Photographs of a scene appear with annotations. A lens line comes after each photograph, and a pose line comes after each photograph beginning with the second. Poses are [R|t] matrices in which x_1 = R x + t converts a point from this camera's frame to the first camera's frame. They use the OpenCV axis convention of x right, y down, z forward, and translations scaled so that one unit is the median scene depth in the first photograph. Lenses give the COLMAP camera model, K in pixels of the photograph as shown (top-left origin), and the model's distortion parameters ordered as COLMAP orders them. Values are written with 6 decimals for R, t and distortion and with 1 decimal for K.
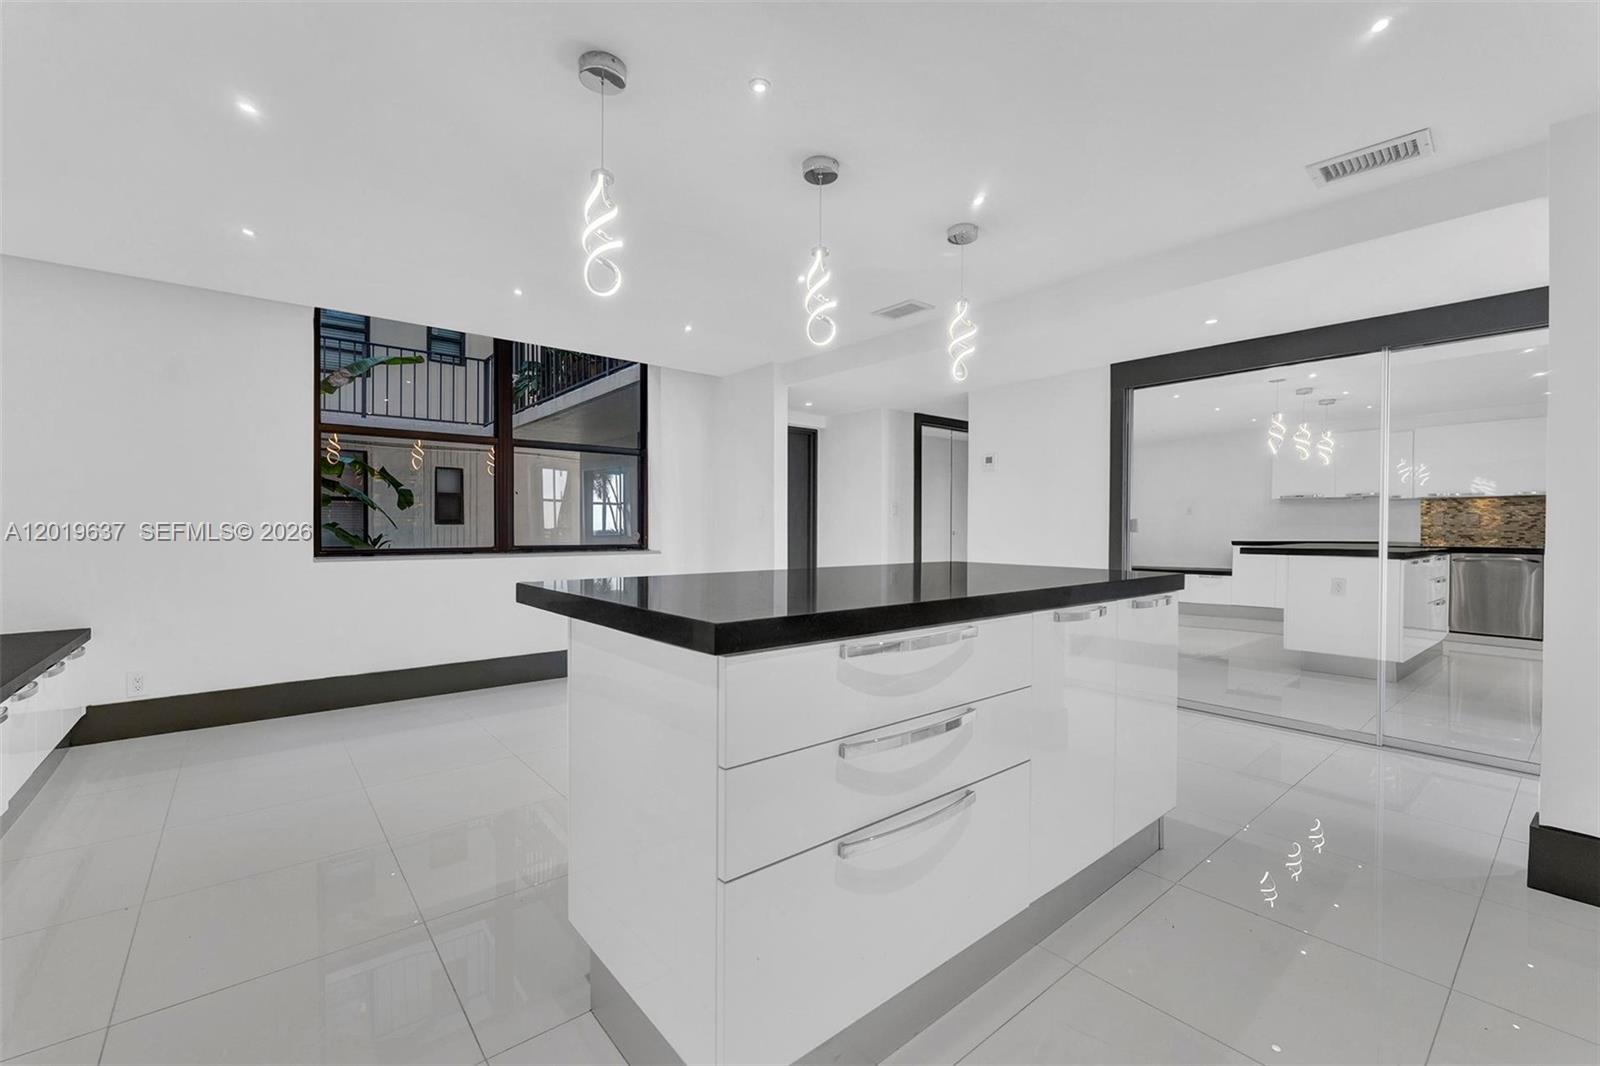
lens RADIAL K [[670.3, 0, 799.6], [0, 670.3, 535.6], [0, 0, 1]] dist [0.007302, 0.000043]
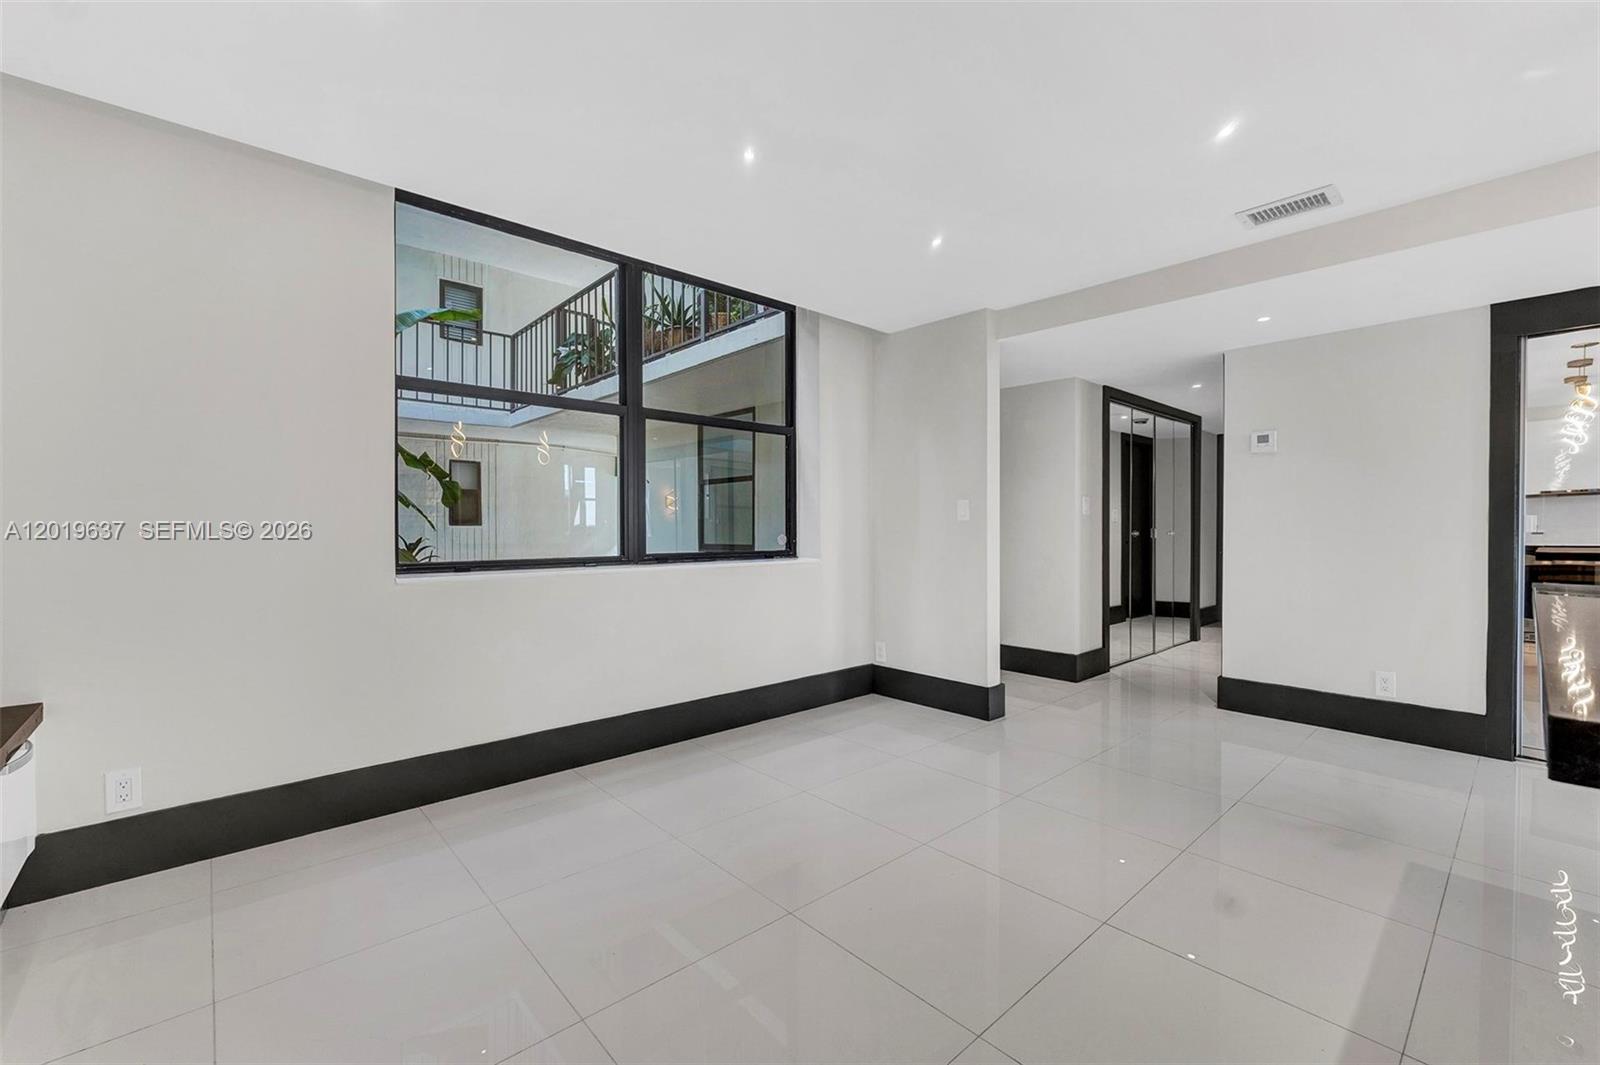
lens RADIAL K [[665.7, 0, 801.2], [0, 665.7, 530.1], [0, 0, 1]] dist [-0.002149, -0.000249]
pose [[0.998984, -0.003805, 0.044907, -0.256368], [0.004192, 0.999955, -0.008528, -0.003460], [-0.044872, 0.008707, 0.998955, 0.241866]]
